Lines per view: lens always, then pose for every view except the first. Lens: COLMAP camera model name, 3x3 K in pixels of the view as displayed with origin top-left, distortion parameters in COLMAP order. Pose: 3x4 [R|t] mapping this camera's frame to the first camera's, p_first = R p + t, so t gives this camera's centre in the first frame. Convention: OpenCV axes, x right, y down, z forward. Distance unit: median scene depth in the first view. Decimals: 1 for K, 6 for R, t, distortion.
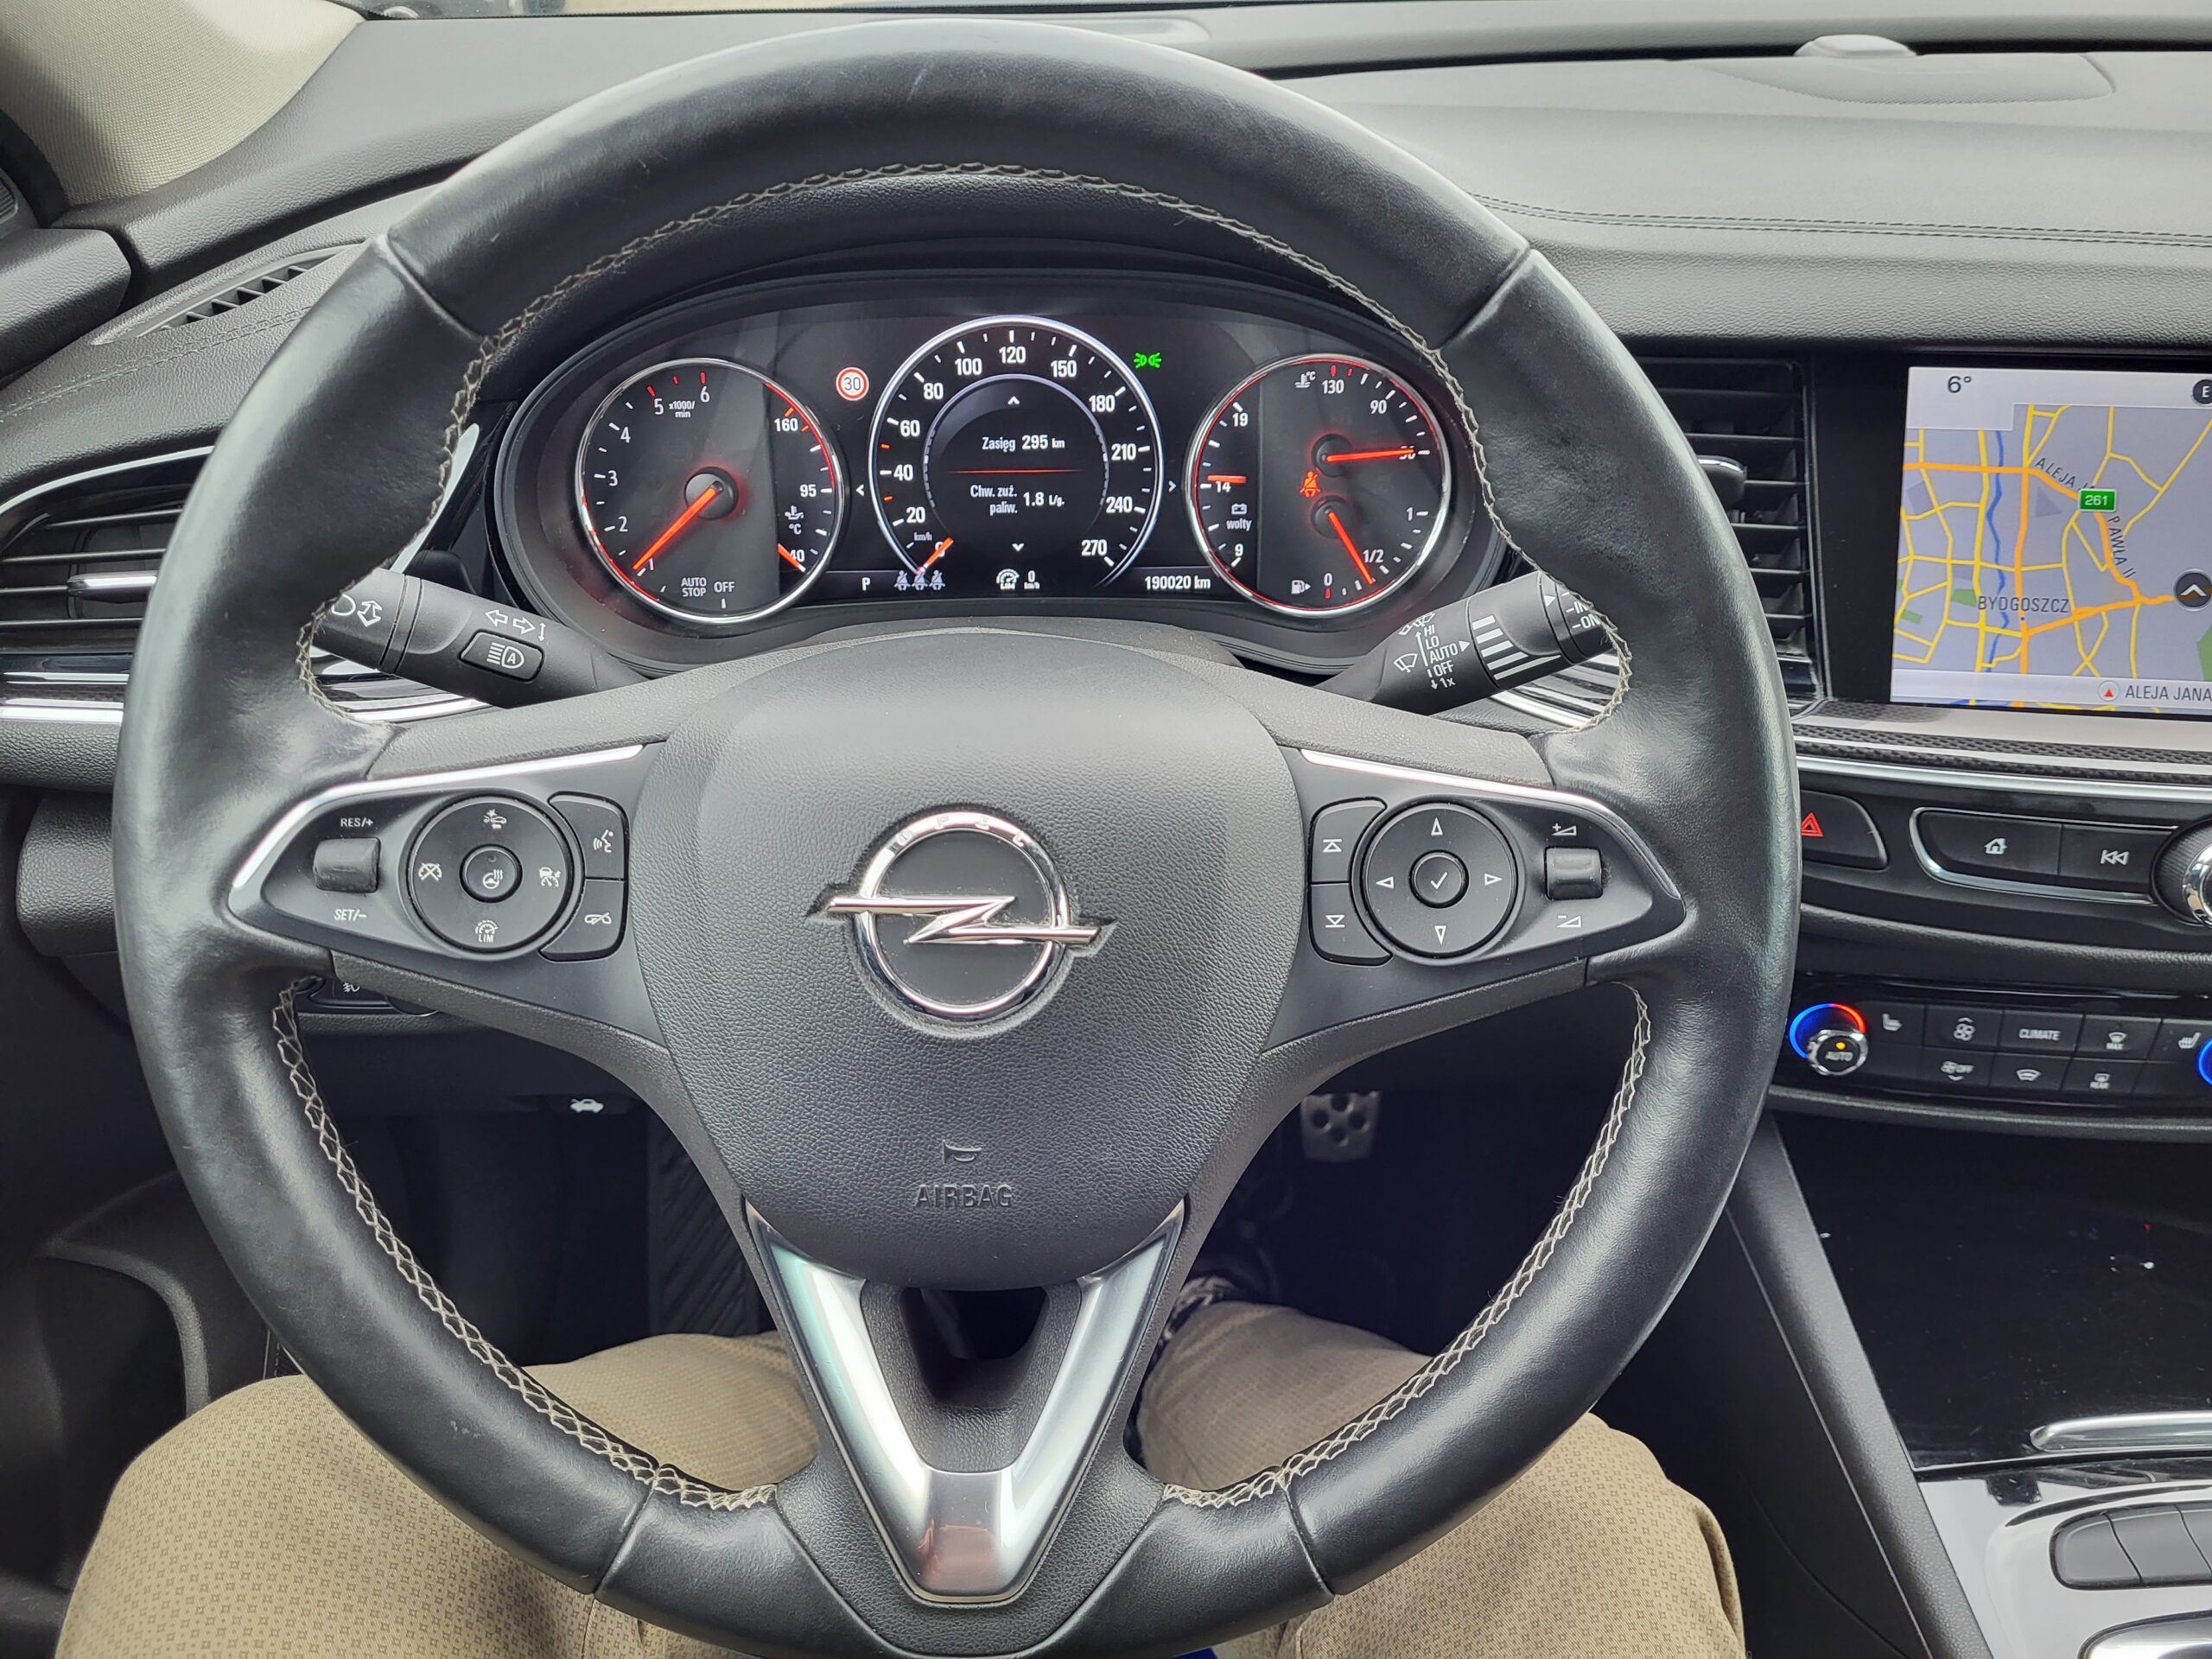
lens RADIAL K [[1667.0, 0, 1141.5], [0, 1667.0, 826.2], [0, 0, 1]] dist [0.007130, -0.002235]
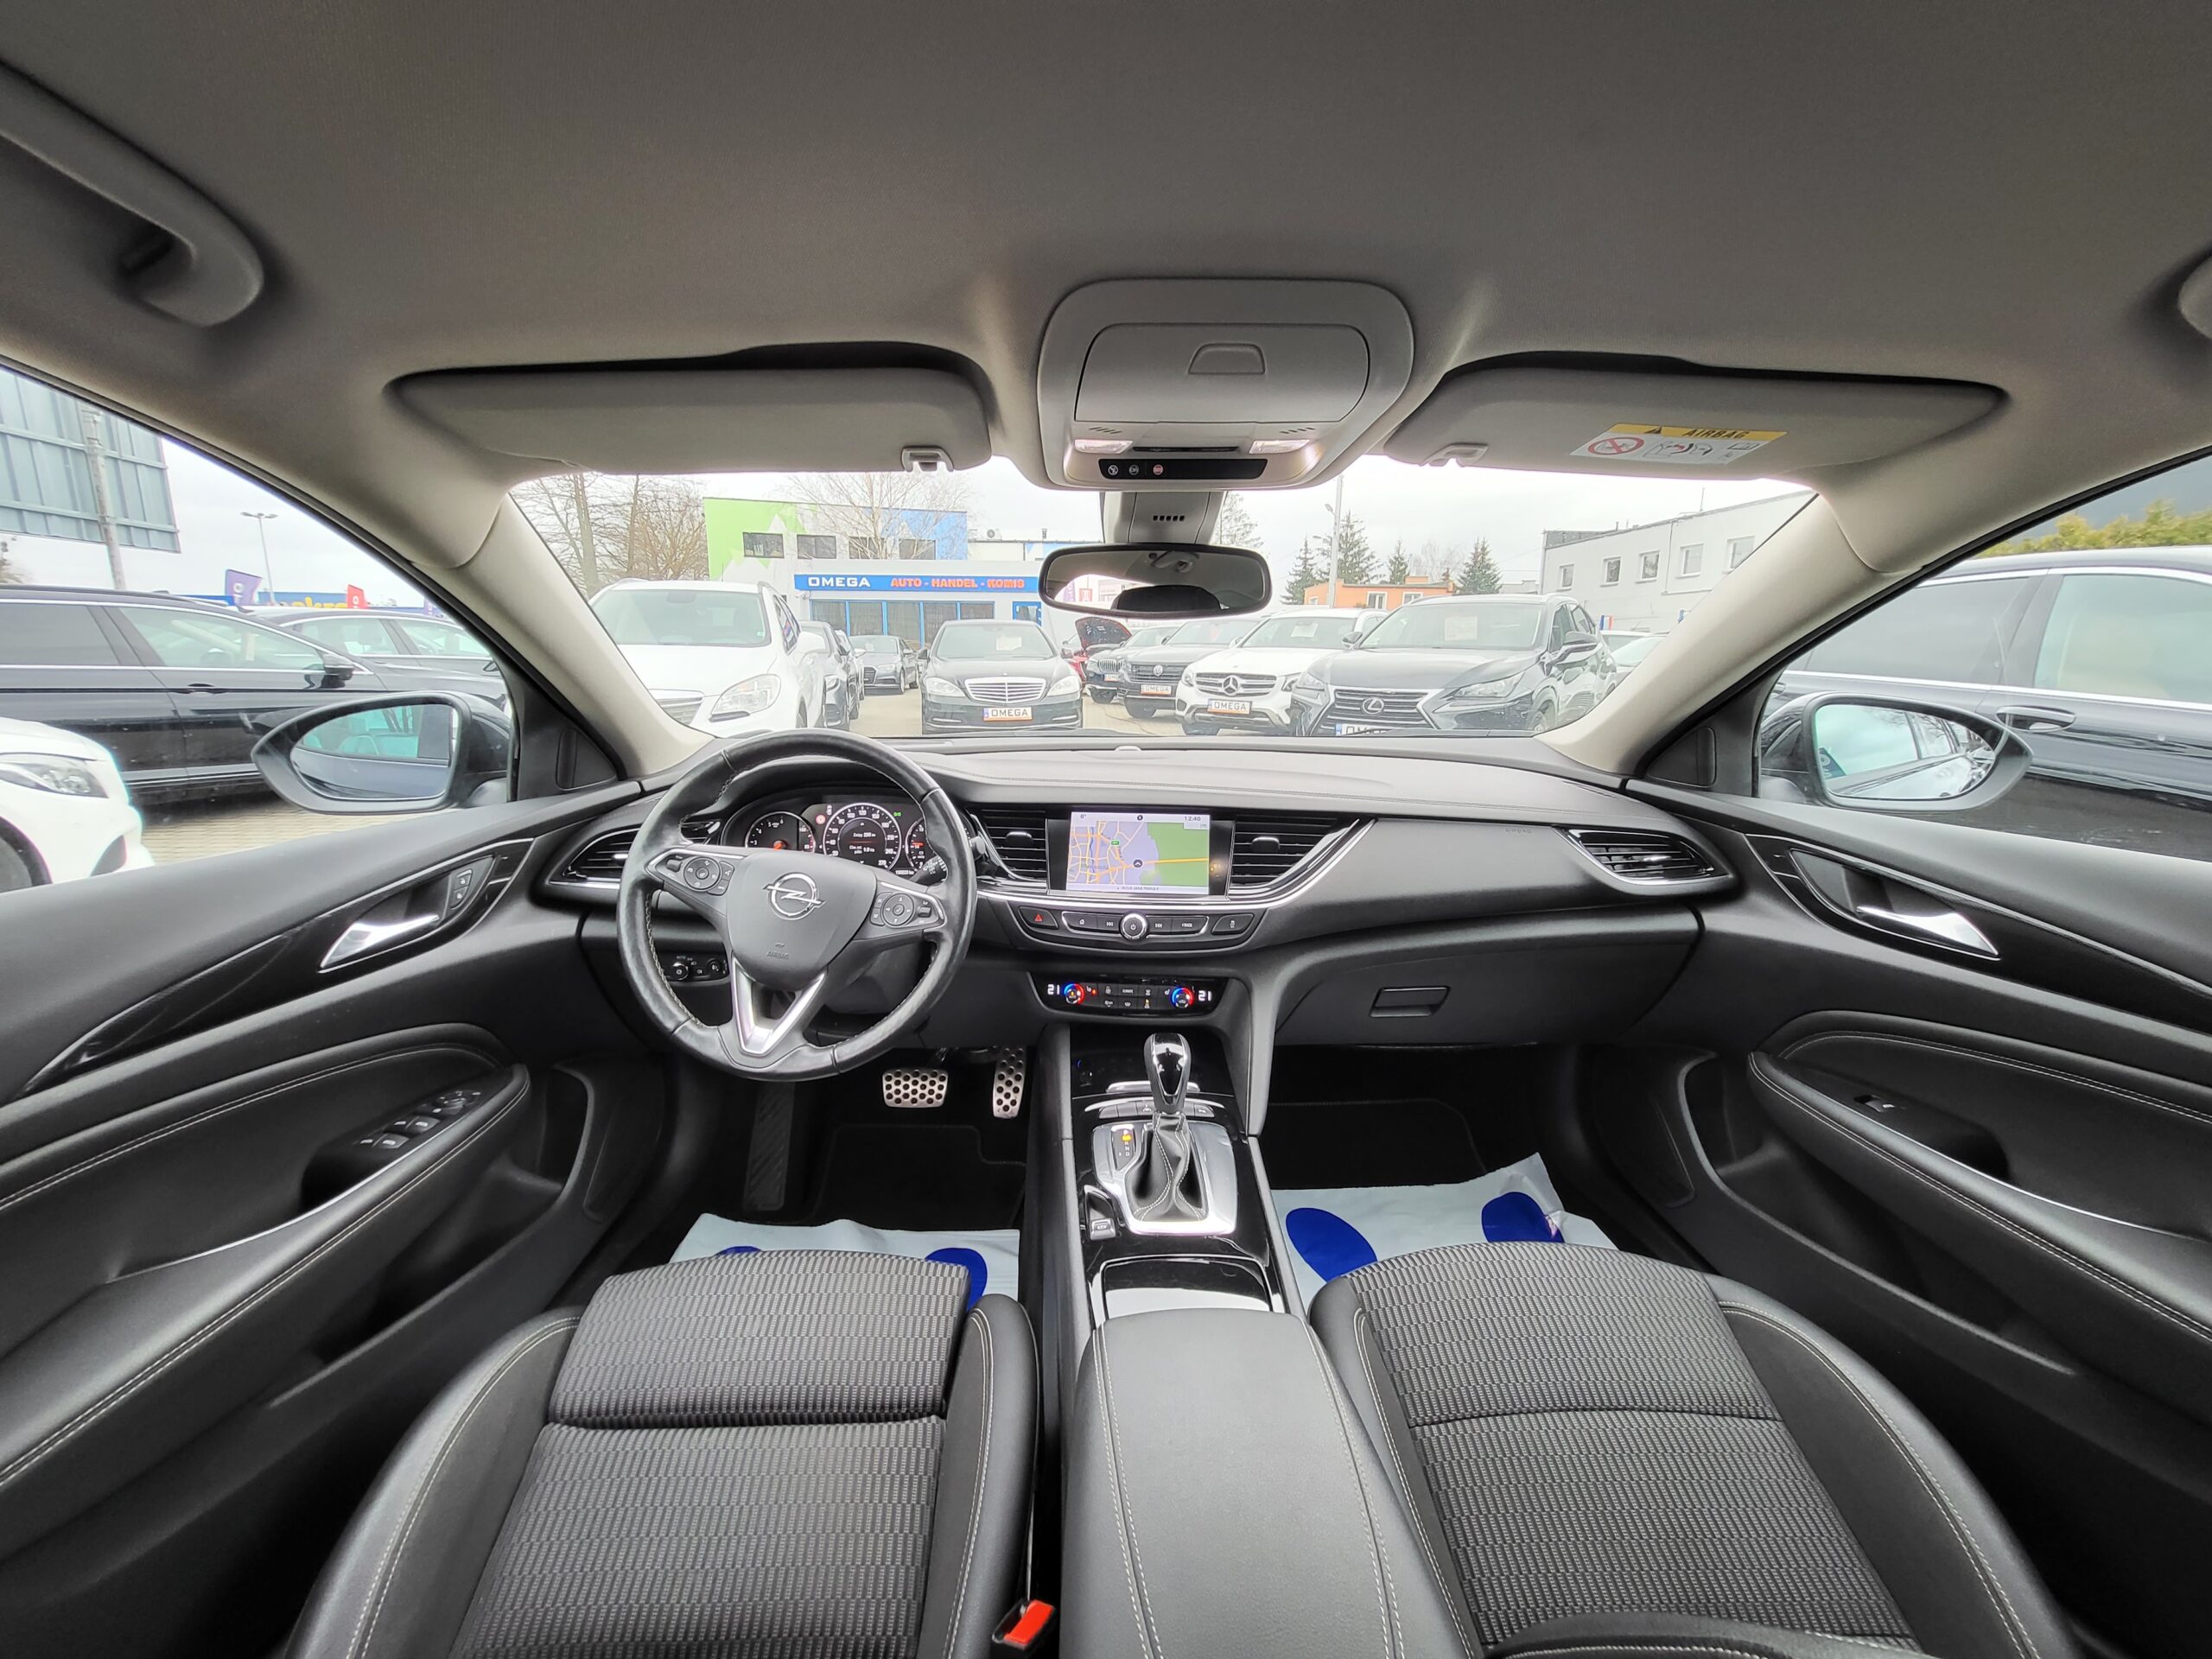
lens RADIAL K [[878.4, 0, 1094.1], [0, 878.4, 829.9], [0, 0, 1]] dist [0.012638, -0.000025]
pose [[0.999855, 0.008604, -0.014722, 0.551118], [-0.013268, 0.934873, -0.354734, 0.530090], [0.010711, 0.354878, 0.934851, -0.997799]]
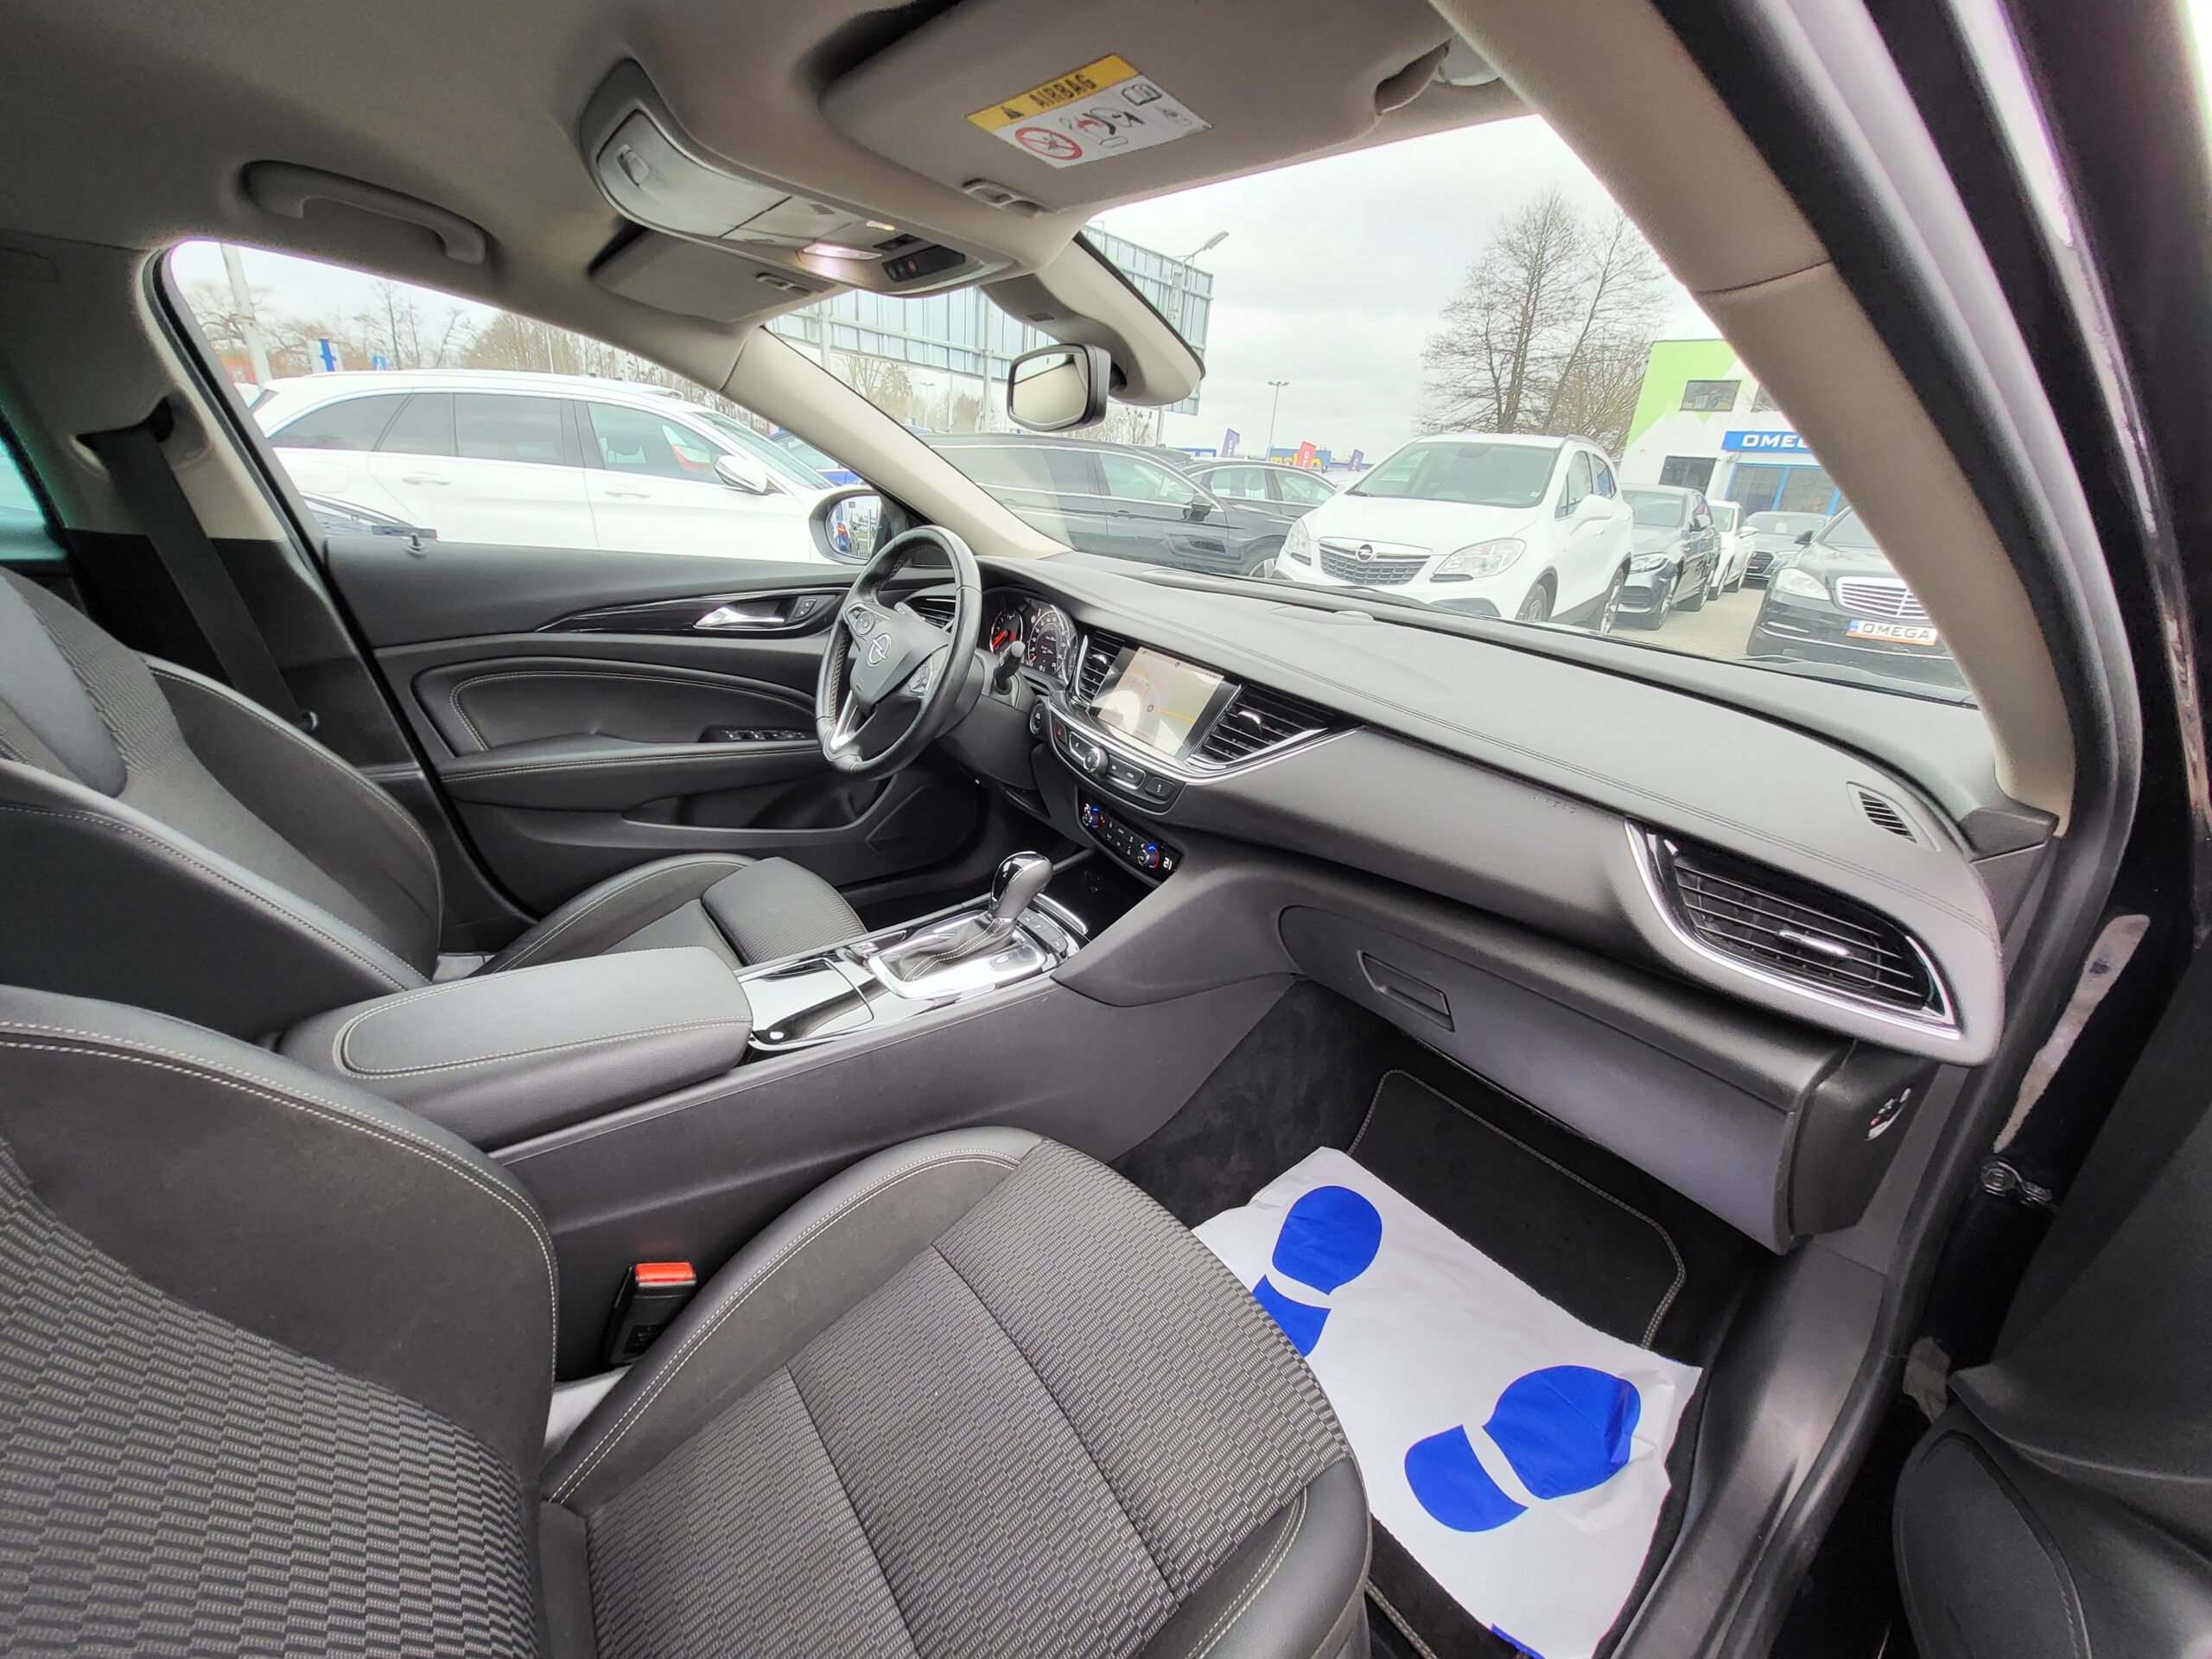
lens RADIAL K [[878.4, 0, 1094.1], [0, 878.4, 829.9], [0, 0, 1]] dist [0.012638, -0.000025]
pose [[0.565904, 0.343954, -0.749298, 2.238837], [-0.501173, 0.865147, 0.018623, 0.115819], [0.654658, 0.364990, 0.661971, -0.317721]]
